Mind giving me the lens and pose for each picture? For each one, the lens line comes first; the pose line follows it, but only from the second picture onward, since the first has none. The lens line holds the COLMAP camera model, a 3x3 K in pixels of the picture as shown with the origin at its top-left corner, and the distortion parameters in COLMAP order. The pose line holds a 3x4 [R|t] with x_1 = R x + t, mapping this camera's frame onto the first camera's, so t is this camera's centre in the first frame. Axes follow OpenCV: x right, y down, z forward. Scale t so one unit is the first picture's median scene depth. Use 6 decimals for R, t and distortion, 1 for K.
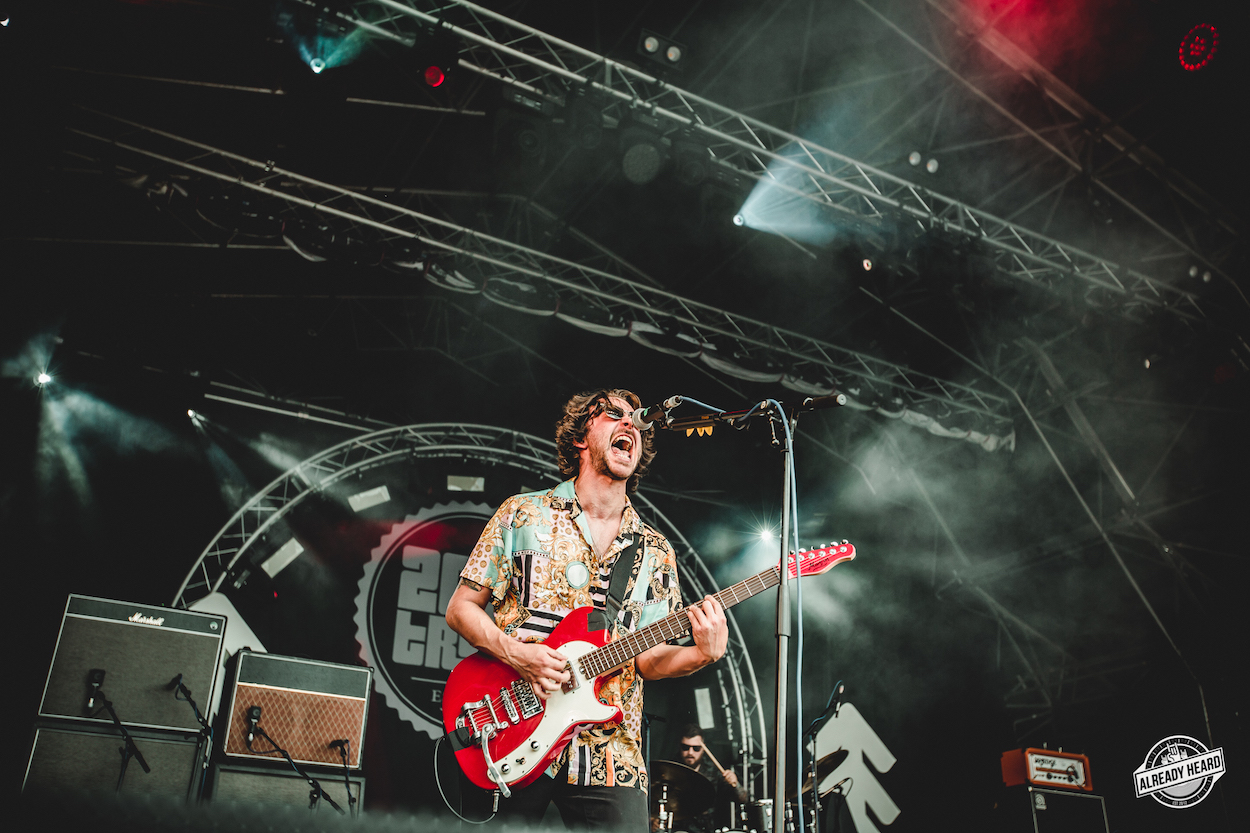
lens RADIAL K [[1165.9, 0, 625.9], [0, 1165.9, 429.2], [0, 0, 1]] dist [0.003170, 0.132456]
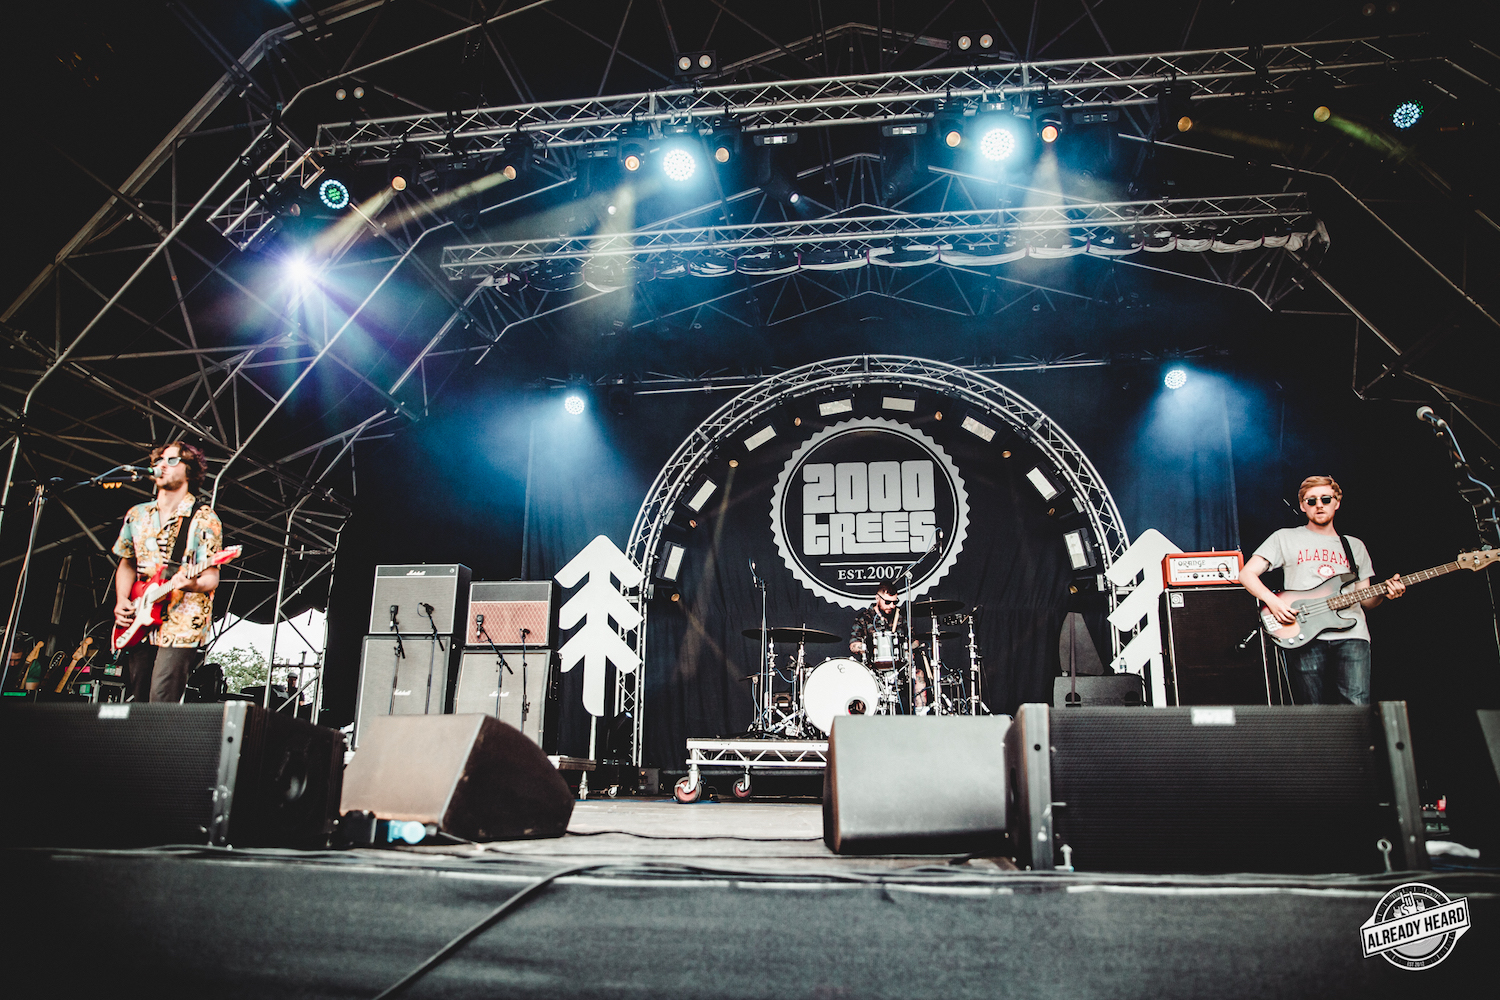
lens RADIAL K [[1031.3, 0, 765.7], [0, 1031.3, 500.2], [0, 0, 1]] dist [-0.102092, 0.115210]
pose [[0.807041, -0.178618, -0.562832, 0.436794], [0.264823, 0.961405, 0.074621, 0.043461], [0.527781, -0.209273, 0.823196, 0.038008]]
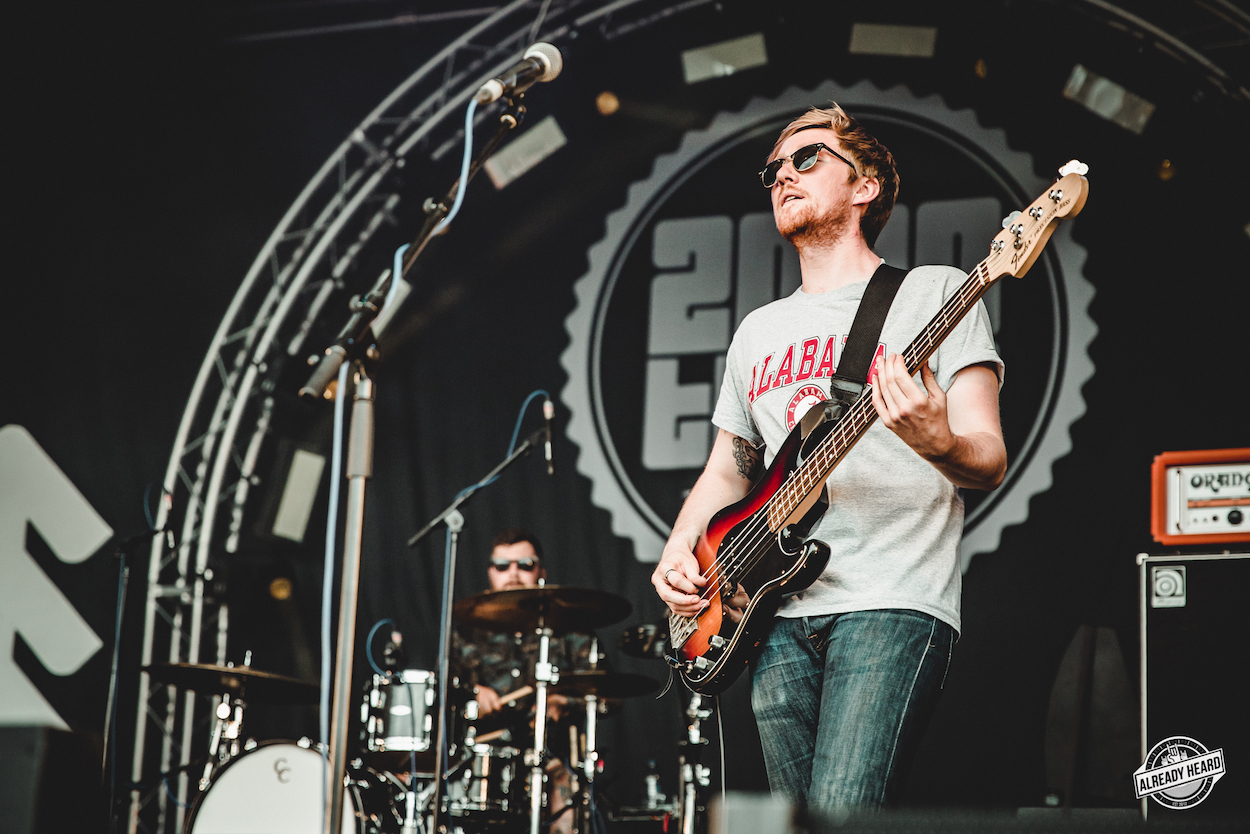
lens RADIAL K [[2931.6, 0, 625.0], [0, 2931.6, 417.0], [0, 0, 1]] dist [-0.010185, 9.369797]
pose [[0.654997, -0.172647, -0.735644, 0.696864], [0.297539, 0.953826, 0.041069, 0.130322], [0.694586, -0.245783, 0.676122, 0.192104]]
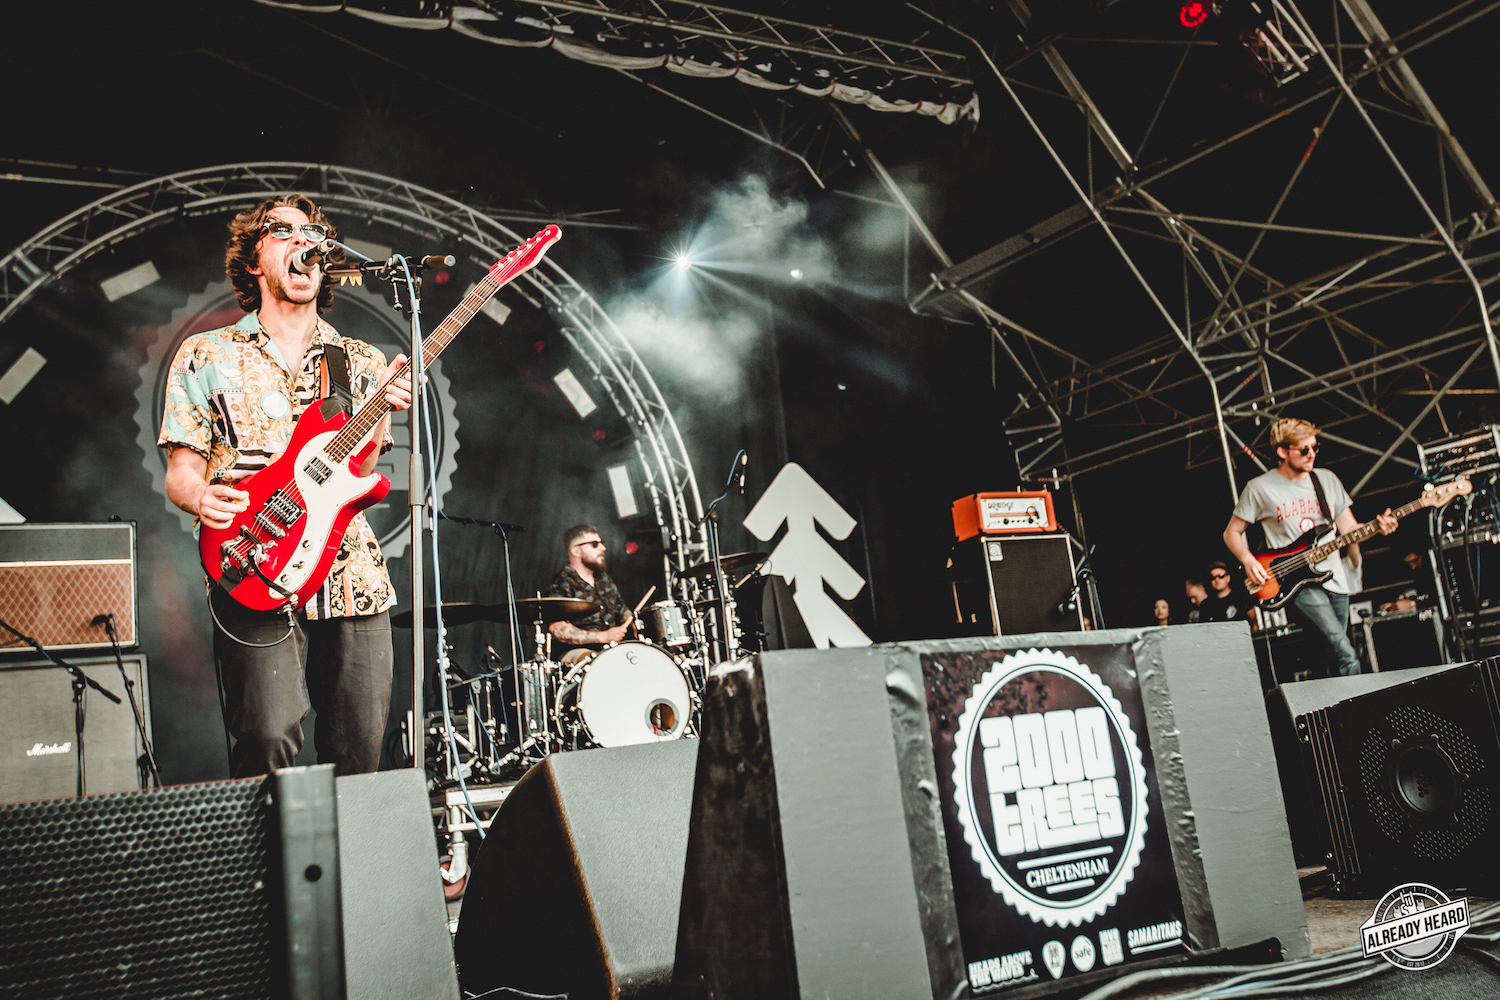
lens RADIAL K [[1605.7, 0, 798.8], [0, 1605.7, 376.3], [0, 0, 1]] dist [-0.014778, 0.107730]
pose [[0.982828, -0.125614, 0.135164, 0.052185], [0.099478, 0.977648, 0.185228, -0.028388], [-0.155410, -0.168601, 0.973356, -0.068550]]
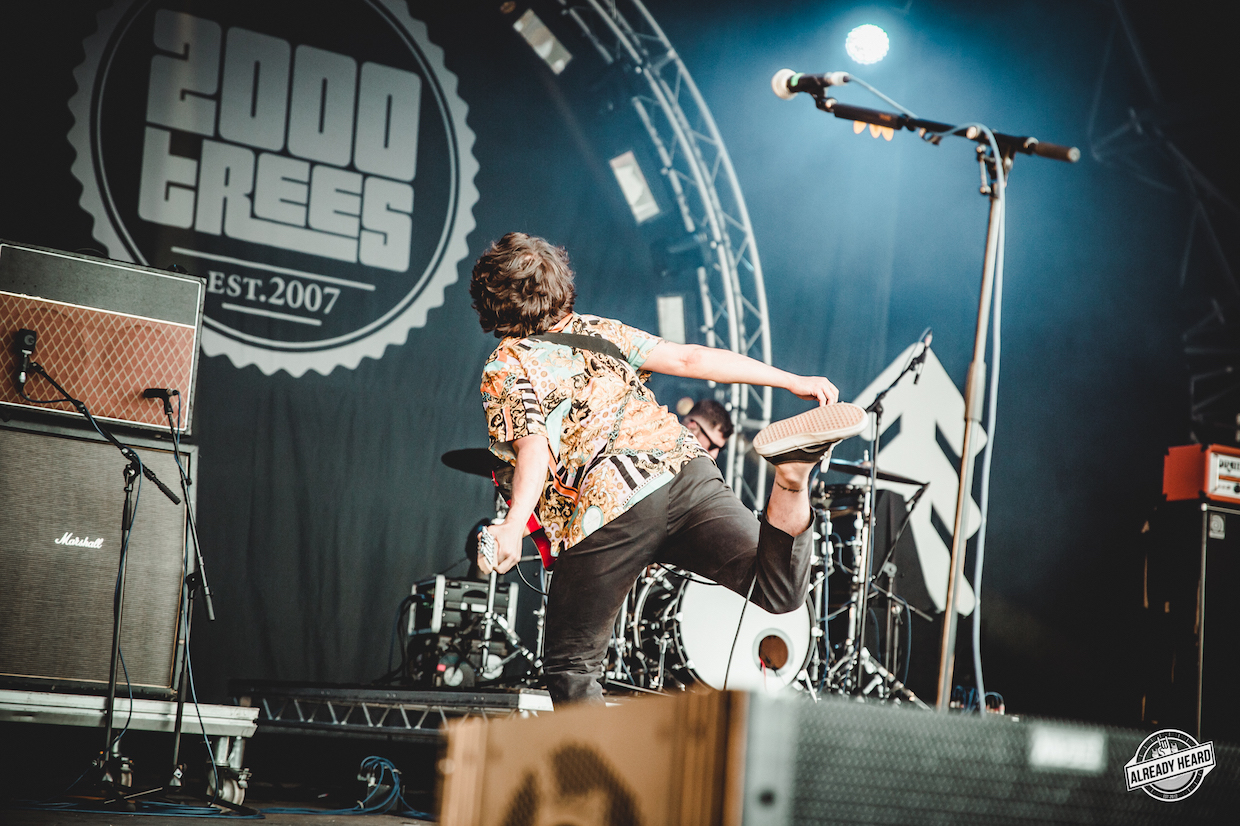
lens RADIAL K [[2297.2, 0, 620.0], [0, 2297.2, 413.0], [0, 0, 1]] dist [0.260468, -0.217737]
pose [[0.995145, 0.062620, 0.075928, -0.048257], [-0.082089, 0.953698, 0.289348, -0.057450], [-0.054294, -0.294176, 0.954208, -0.119173]]
